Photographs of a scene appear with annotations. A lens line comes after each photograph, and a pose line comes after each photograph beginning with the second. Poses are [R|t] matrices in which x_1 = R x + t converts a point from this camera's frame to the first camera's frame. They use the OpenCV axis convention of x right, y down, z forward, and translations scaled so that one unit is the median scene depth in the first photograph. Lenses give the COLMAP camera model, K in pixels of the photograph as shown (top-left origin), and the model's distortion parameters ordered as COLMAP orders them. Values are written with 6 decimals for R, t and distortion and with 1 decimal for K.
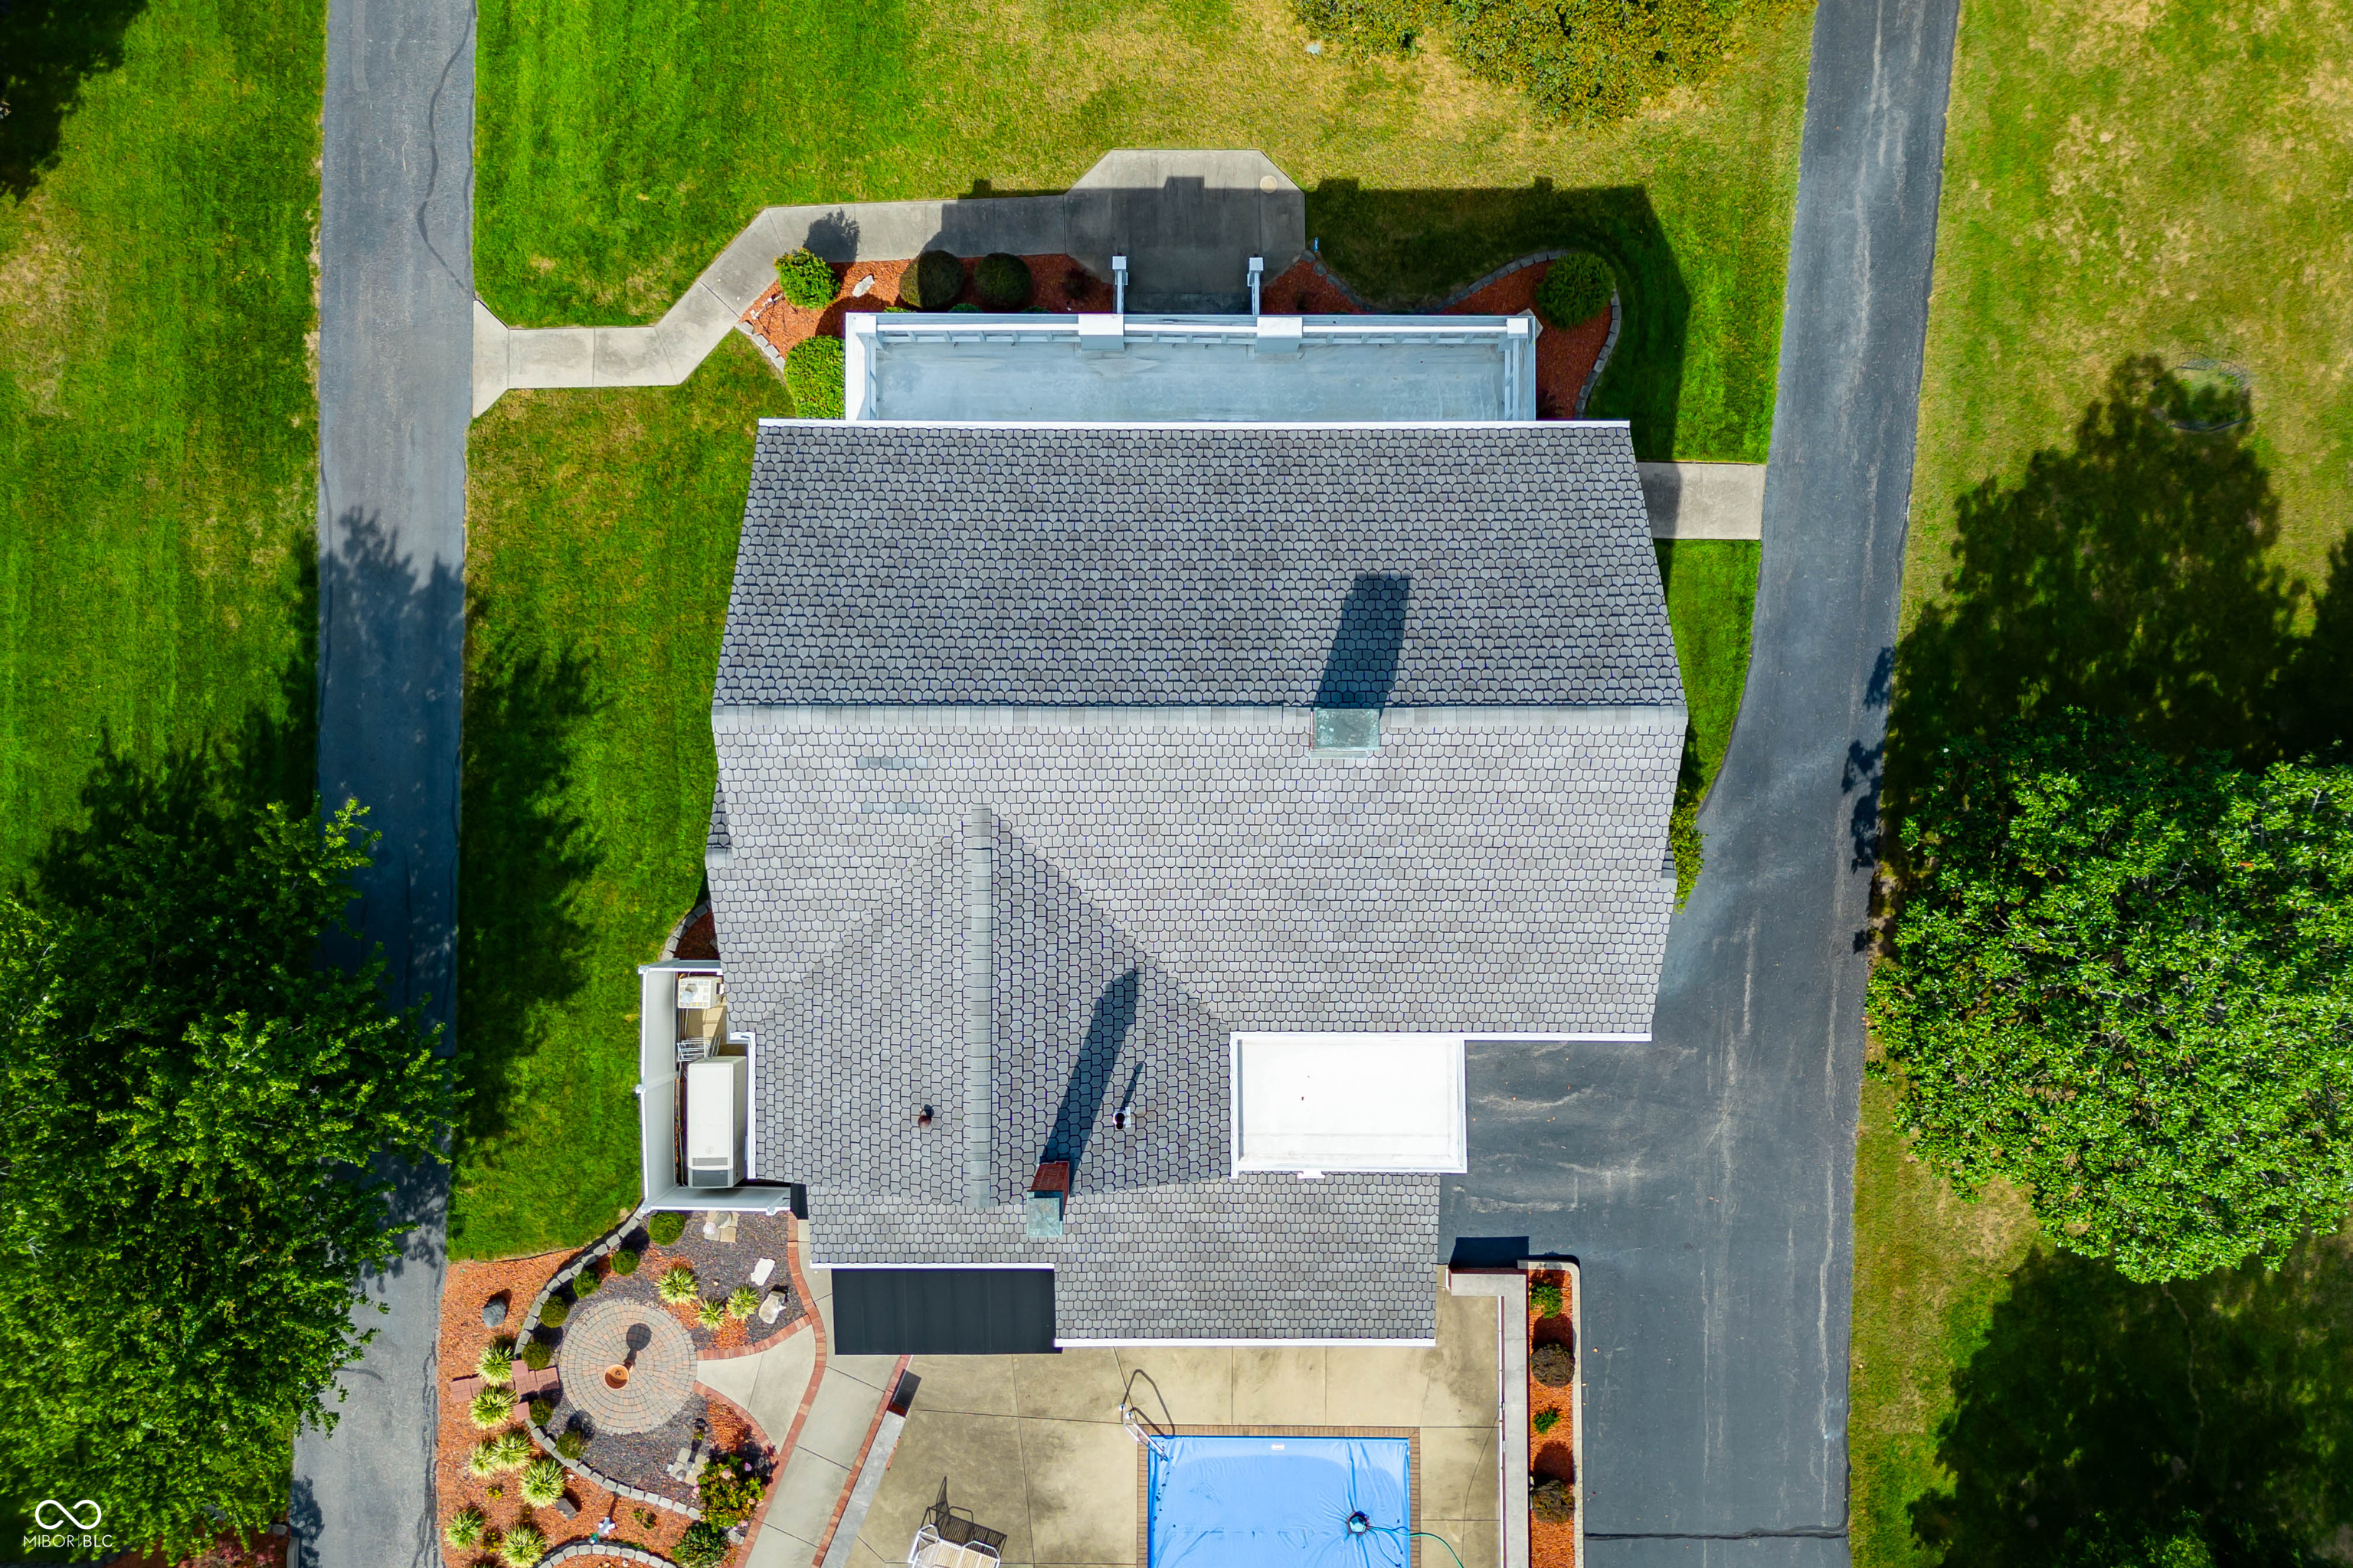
lens RADIAL K [[1659.9, 0, 1176.5], [0, 1659.9, 784.0], [0, 0, 1]] dist [0.064497, -0.058700]
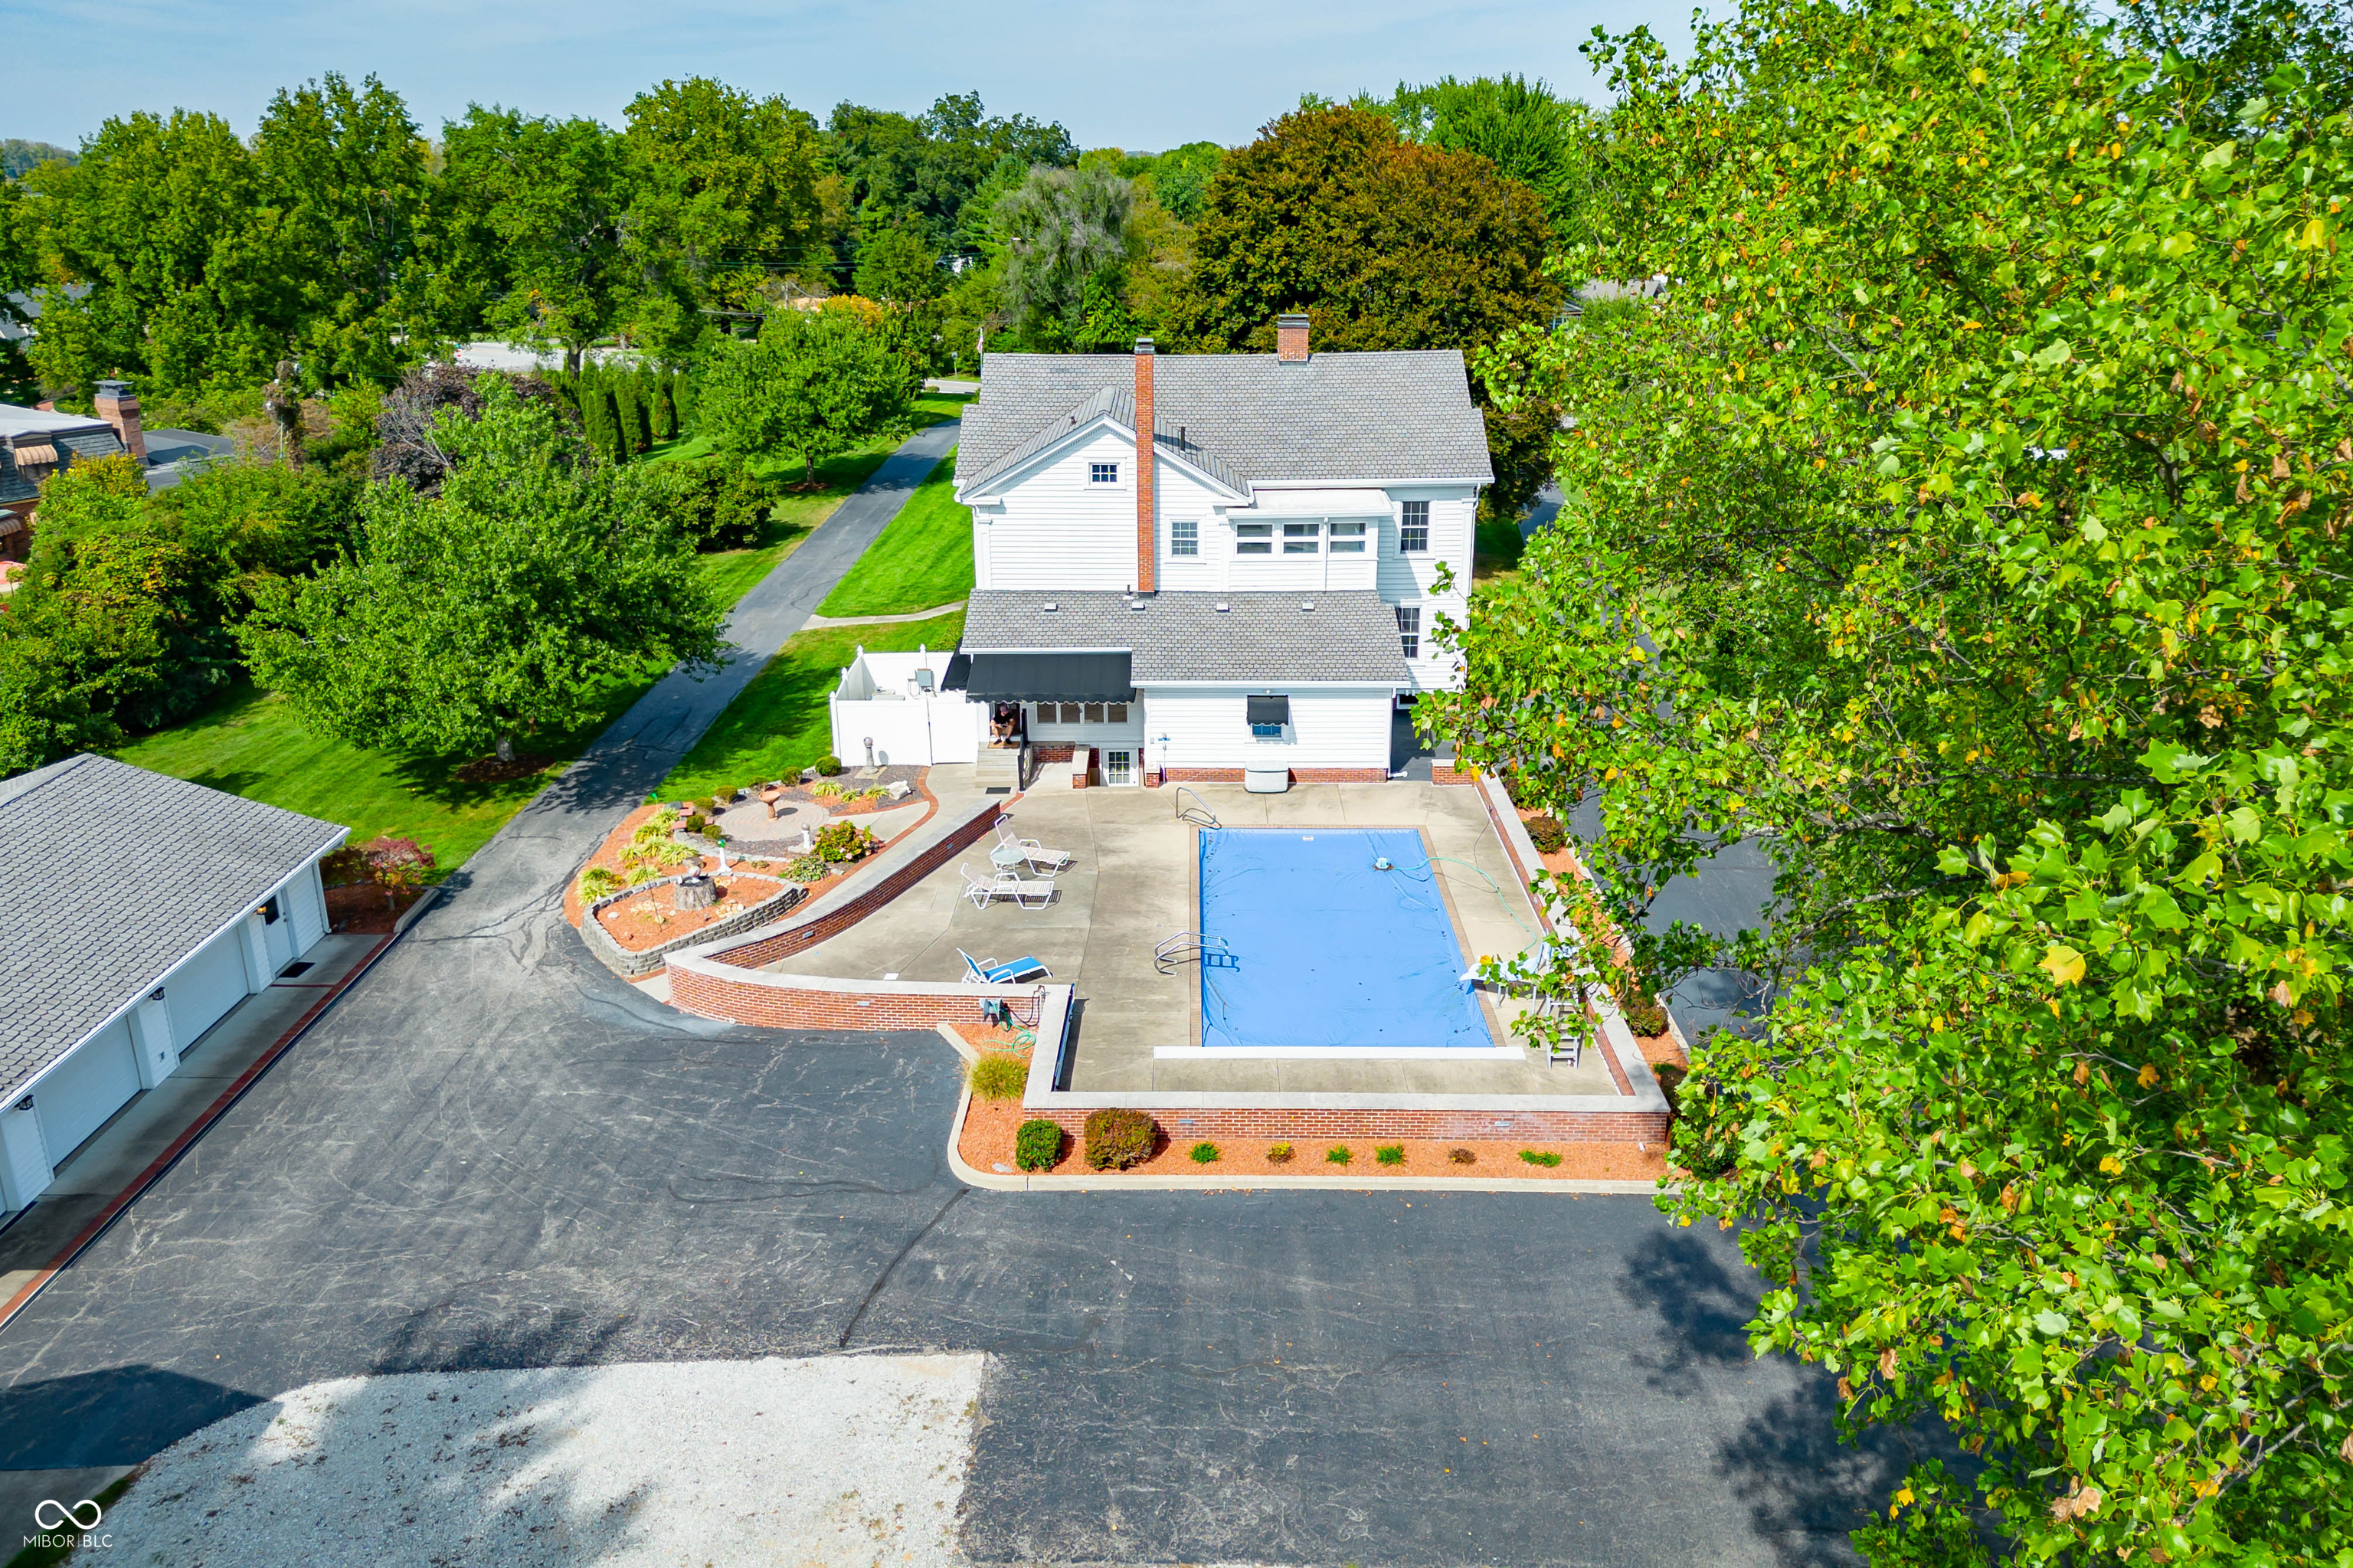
lens RADIAL K [[1689.1, 0, 1174.3], [0, 1689.1, 705.8], [0, 0, 1]] dist [0.077011, -0.069204]
pose [[0.999949, -0.008139, -0.006018, -0.026166], [-0.003003, 0.329250, -0.944238, 1.493182], [0.009666, 0.944208, 0.329209, 0.518711]]
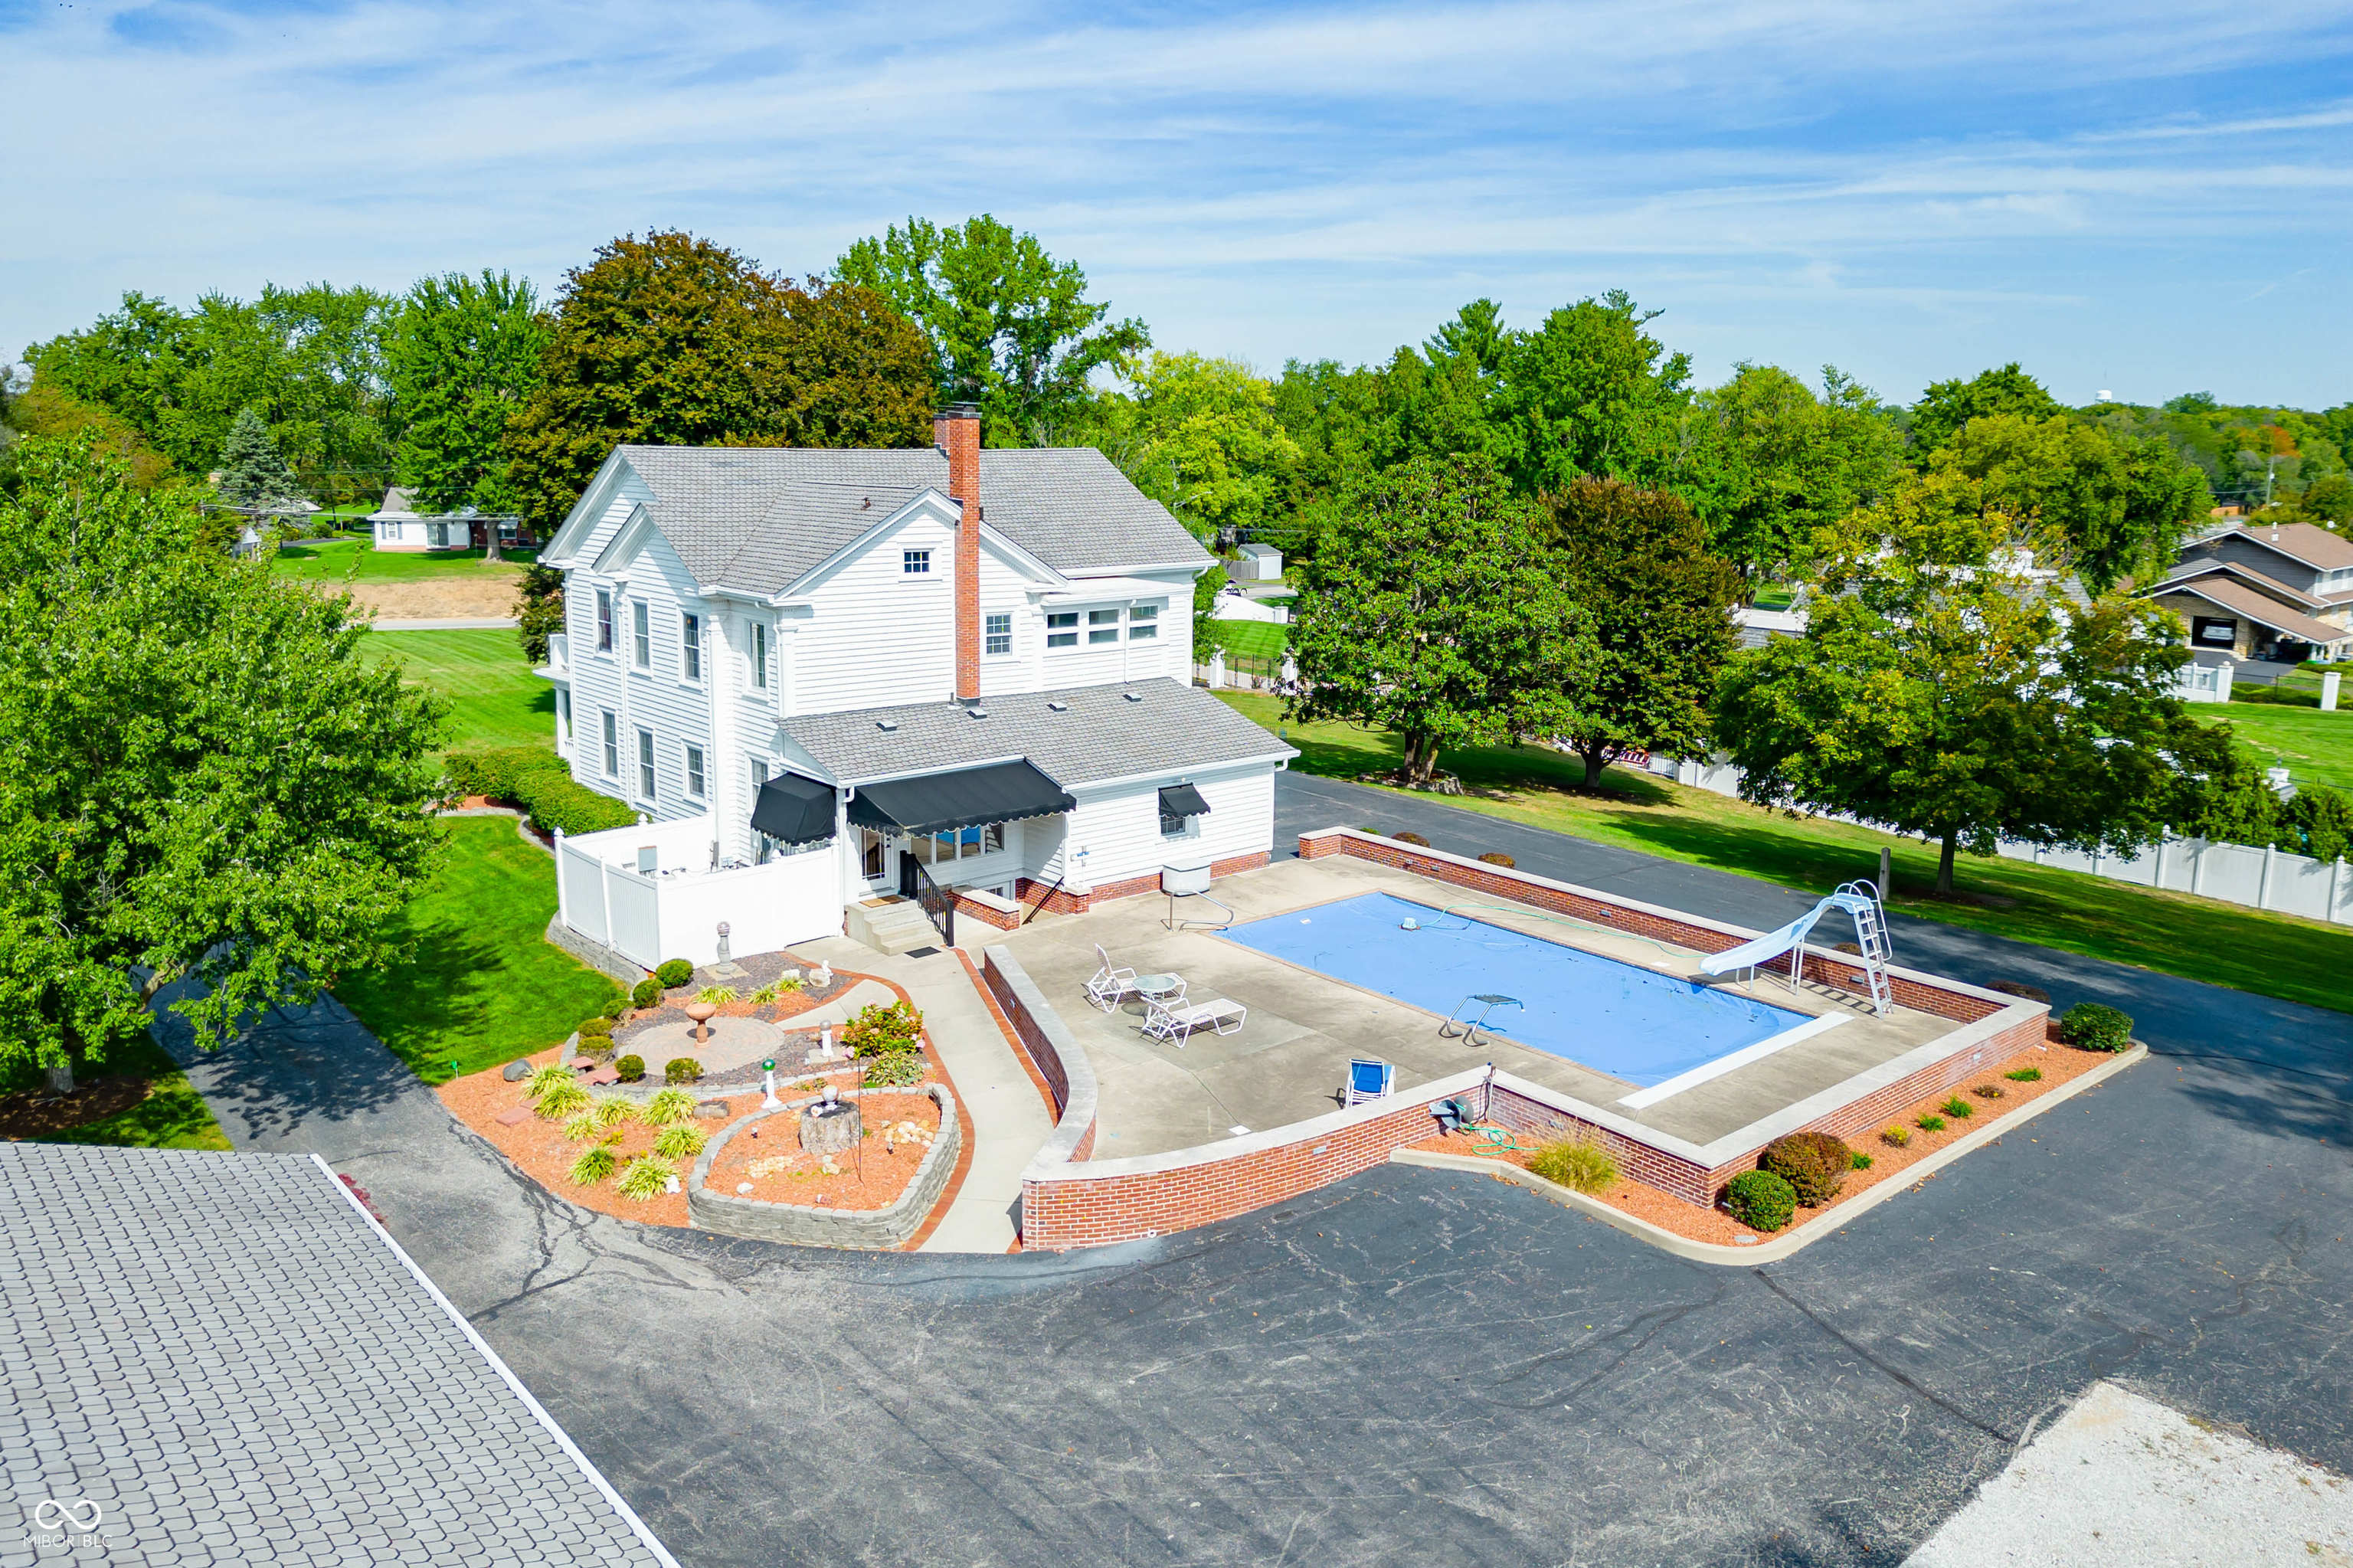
lens RADIAL K [[1689.1, 0, 1174.3], [0, 1689.1, 705.8], [0, 0, 1]] dist [0.077011, -0.069204]
pose [[0.753851, -0.101012, 0.649234, -0.692098], [0.656577, 0.153127, -0.738552, 1.118024], [-0.024813, 0.983030, 0.181757, 0.671444]]
